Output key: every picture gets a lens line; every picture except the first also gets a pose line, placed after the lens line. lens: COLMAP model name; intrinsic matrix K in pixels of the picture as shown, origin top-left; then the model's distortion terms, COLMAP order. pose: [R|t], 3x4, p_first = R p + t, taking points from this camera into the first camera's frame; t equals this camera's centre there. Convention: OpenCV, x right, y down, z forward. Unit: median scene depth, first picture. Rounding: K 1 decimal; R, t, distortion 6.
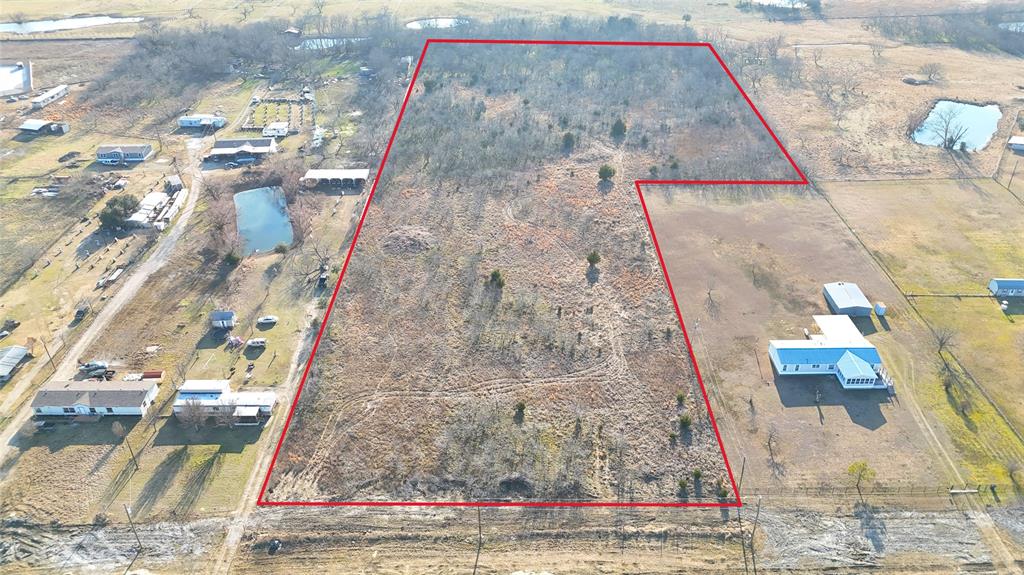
lens RADIAL K [[751.1, 0, 512.0], [0, 751.1, 287.5], [0, 0, 1]] dist [0.104249, -0.118204]
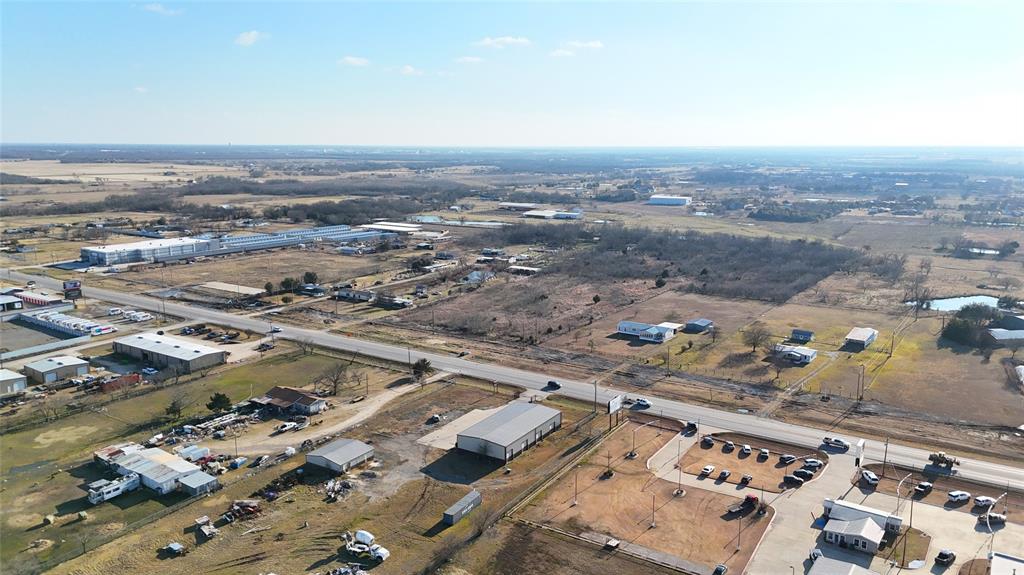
lens RADIAL K [[751.1, 0, 512.0], [0, 751.1, 287.5], [0, 0, 1]] dist [0.104249, -0.118204]
pose [[0.823342, 0.119561, -0.554809, 0.901600], [-0.313984, 0.910290, -0.269789, 0.468107], [0.472781, 0.396330, 0.787020, -0.508040]]
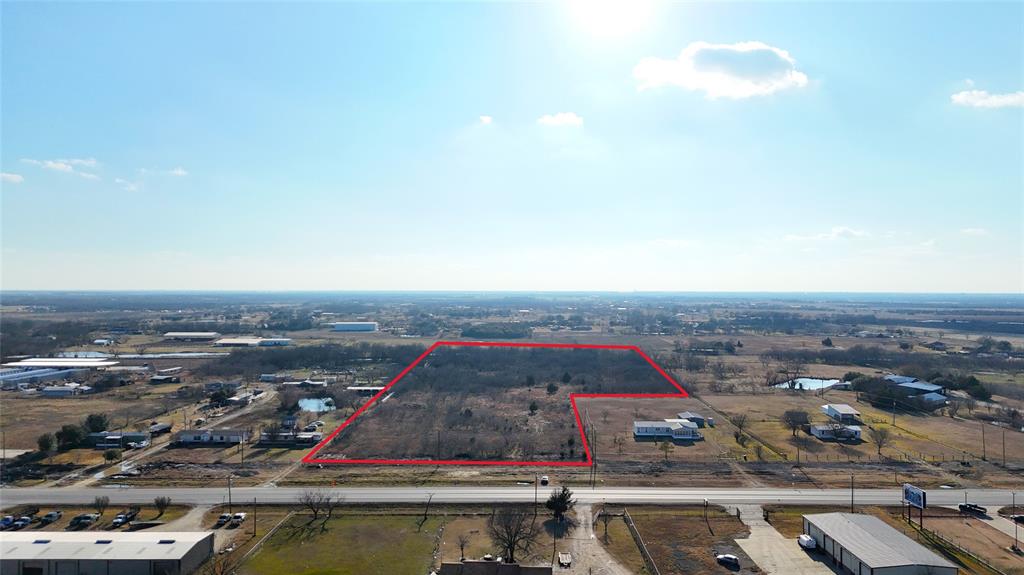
lens RADIAL K [[751.1, 0, 512.0], [0, 751.1, 287.5], [0, 0, 1]] dist [0.104249, -0.118204]
pose [[0.999530, 0.013485, -0.027517, 0.099400], [-0.026162, 0.843075, -0.537160, 0.551714], [0.015956, 0.537628, 0.843031, -0.396381]]
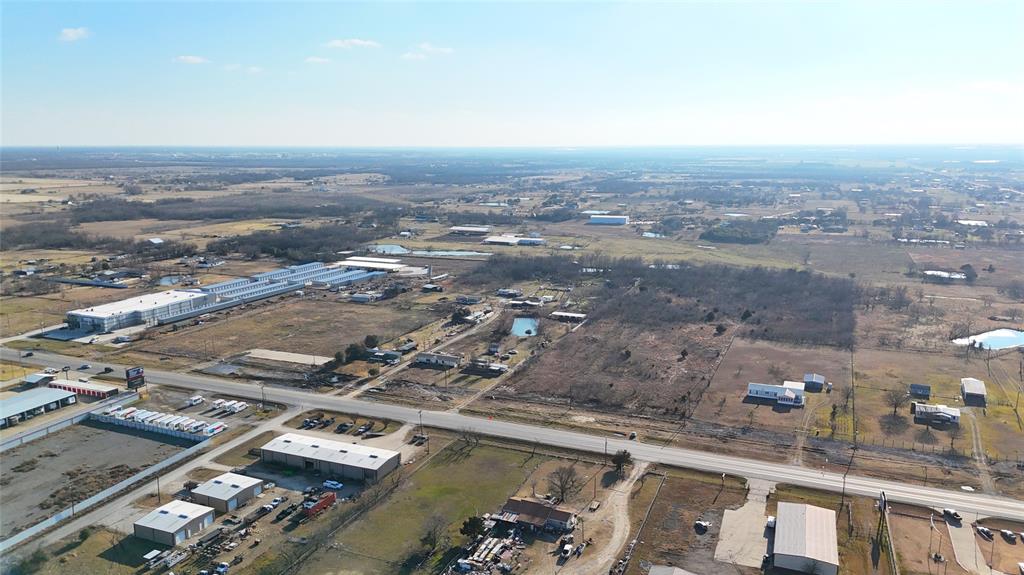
lens RADIAL K [[751.1, 0, 512.0], [0, 751.1, 287.5], [0, 0, 1]] dist [0.104249, -0.118204]
pose [[0.915696, 0.084679, -0.392850, 0.414276], [-0.221874, 0.921584, -0.318520, 0.471984], [0.335072, 0.378830, 0.862678, -0.751568]]
